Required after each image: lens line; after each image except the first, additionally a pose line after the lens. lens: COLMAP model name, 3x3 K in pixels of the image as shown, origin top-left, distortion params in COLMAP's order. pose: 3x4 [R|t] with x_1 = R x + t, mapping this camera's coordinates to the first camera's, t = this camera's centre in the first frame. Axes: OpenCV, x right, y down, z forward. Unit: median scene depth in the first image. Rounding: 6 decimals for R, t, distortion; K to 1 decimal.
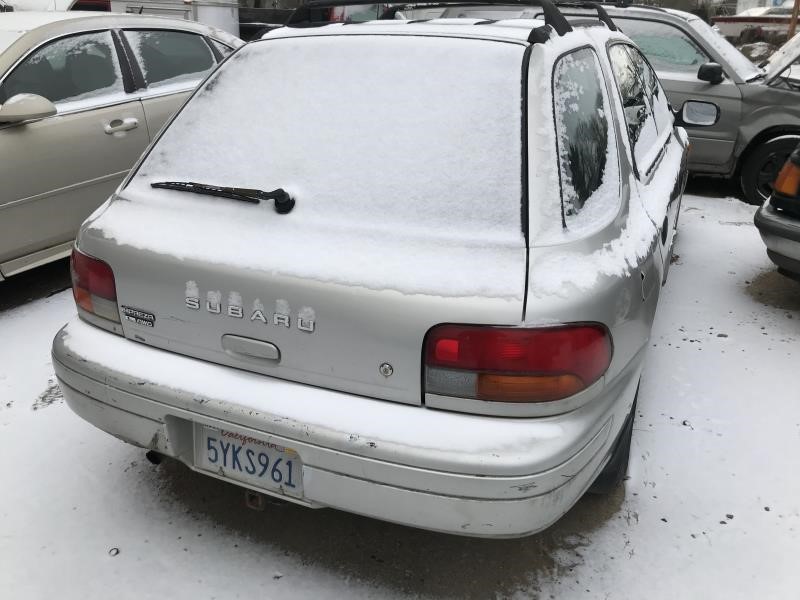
lens RADIAL K [[658.5, 0, 400.0], [0, 658.5, 300.0], [0, 0, 1]] dist [0.089784, -0.125281]
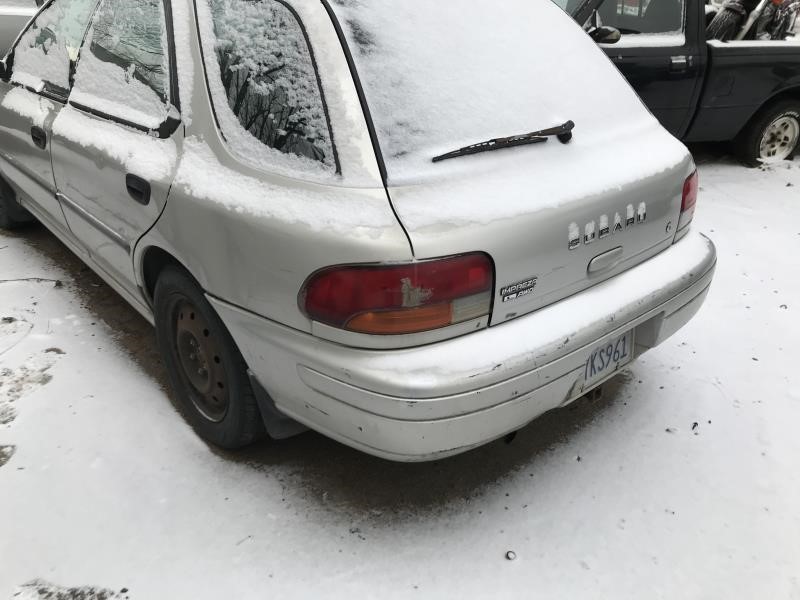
lens RADIAL K [[658.5, 0, 400.0], [0, 658.5, 300.0], [0, 0, 1]] dist [0.089784, -0.125281]
pose [[0.389683, -0.383036, 0.837514, -1.207544], [0.322733, 0.908532, 0.265353, -0.255230], [-0.862549, 0.166890, 0.477658, 0.683510]]
